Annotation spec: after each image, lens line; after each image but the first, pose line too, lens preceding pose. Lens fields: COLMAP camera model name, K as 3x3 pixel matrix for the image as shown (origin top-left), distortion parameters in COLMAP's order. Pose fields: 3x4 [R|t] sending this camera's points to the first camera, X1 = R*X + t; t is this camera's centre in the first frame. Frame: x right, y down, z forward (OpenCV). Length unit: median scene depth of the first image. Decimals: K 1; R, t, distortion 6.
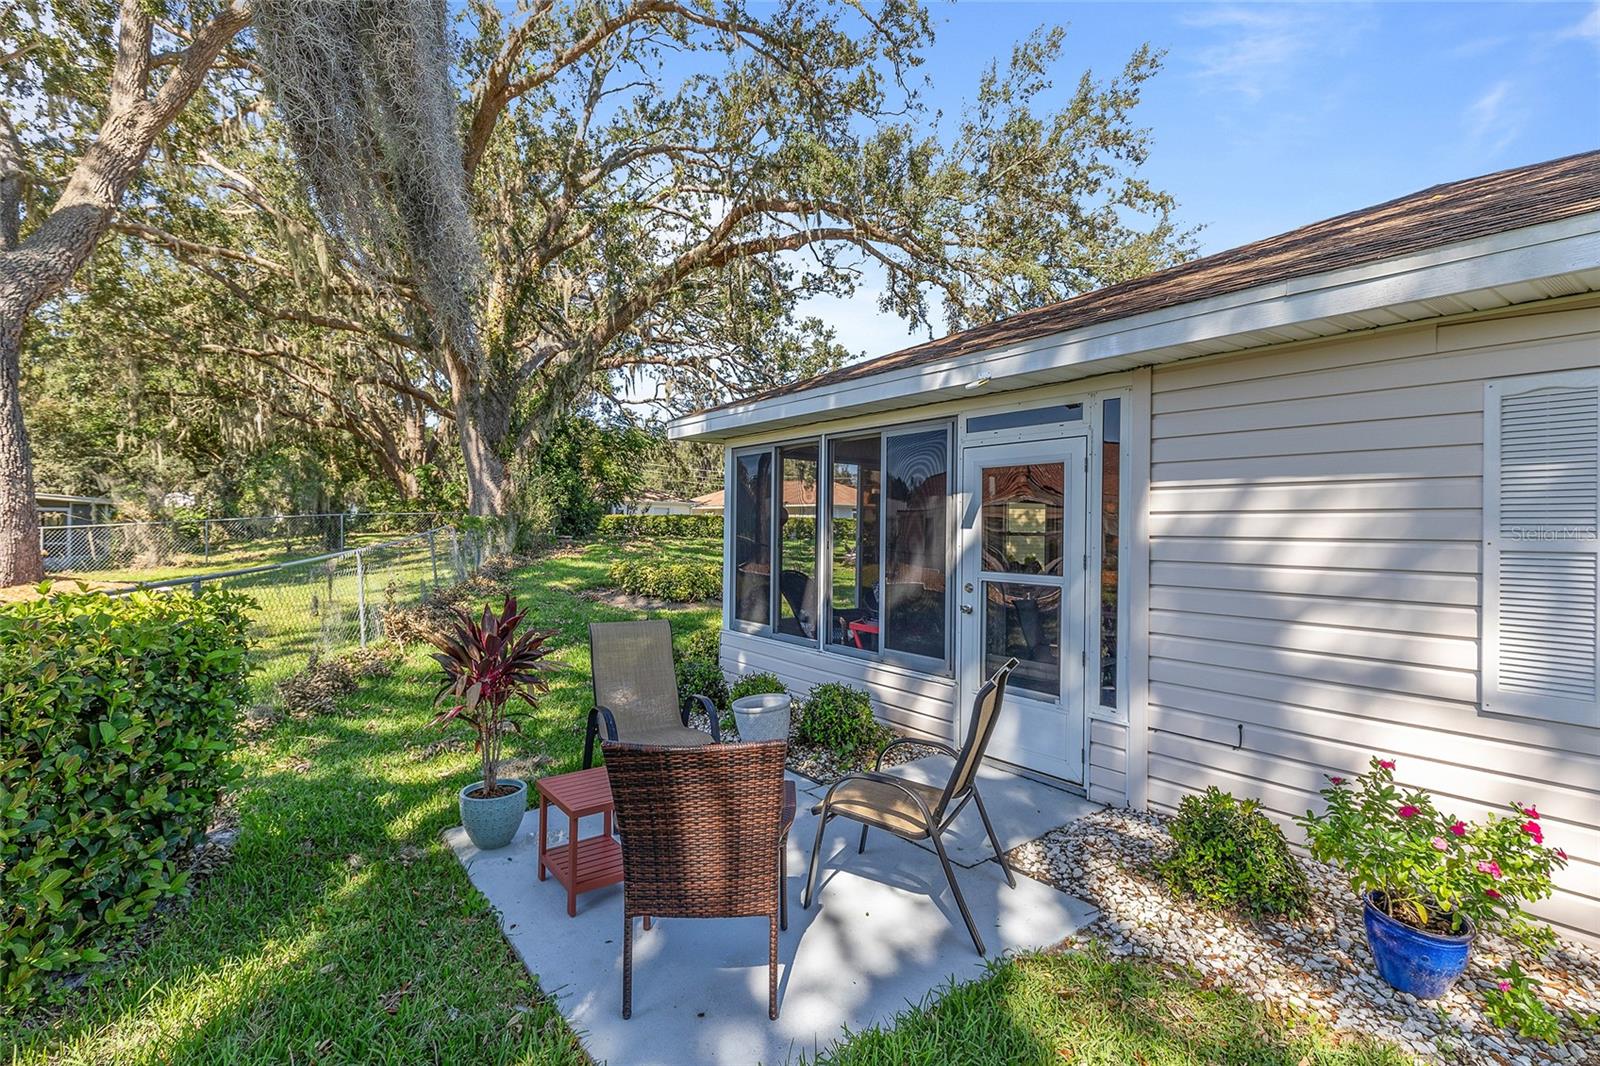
lens RADIAL K [[718.5, 0, 800.0], [0, 718.5, 528.9], [0, 0, 1]] dist [0.003802, -0.000452]
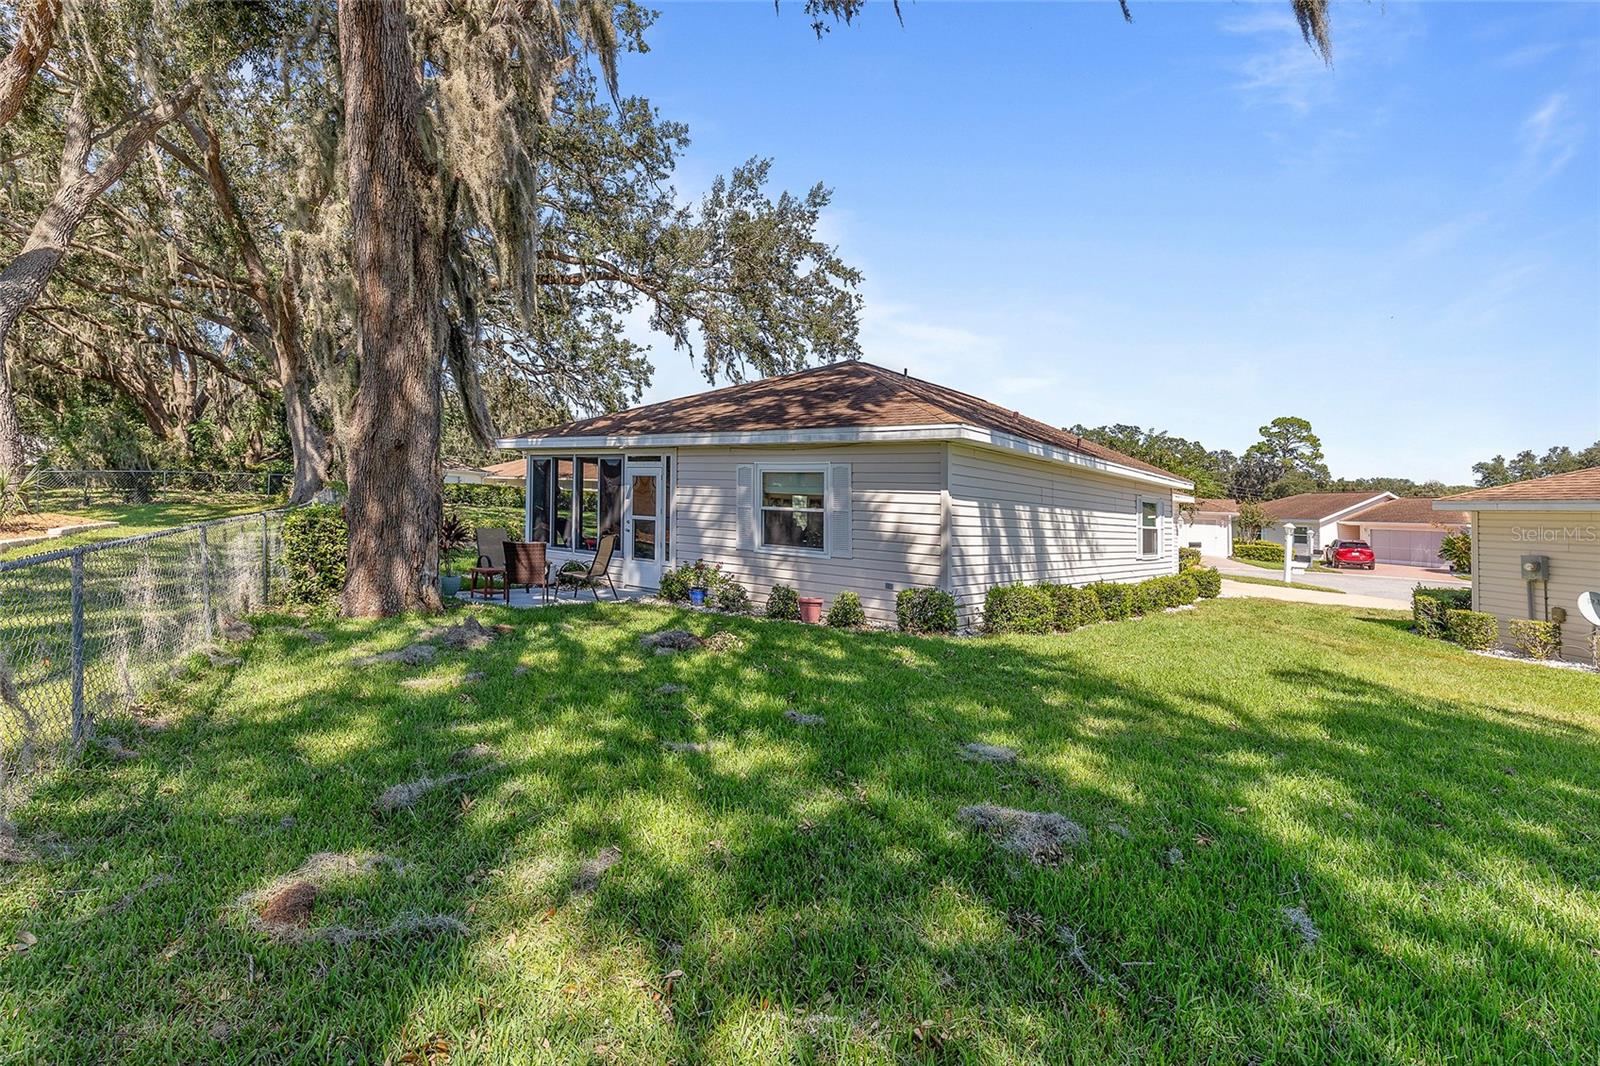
lens RADIAL K [[718.5, 0, 784.3], [0, 718.5, 582.9], [0, 0, 1]] dist [0.003802, -0.000452]
pose [[0.968019, 0.010768, 0.250647, 0.029654], [-0.037150, 0.994217, 0.100763, 0.003509], [-0.248112, -0.106851, 0.962820, -0.359114]]
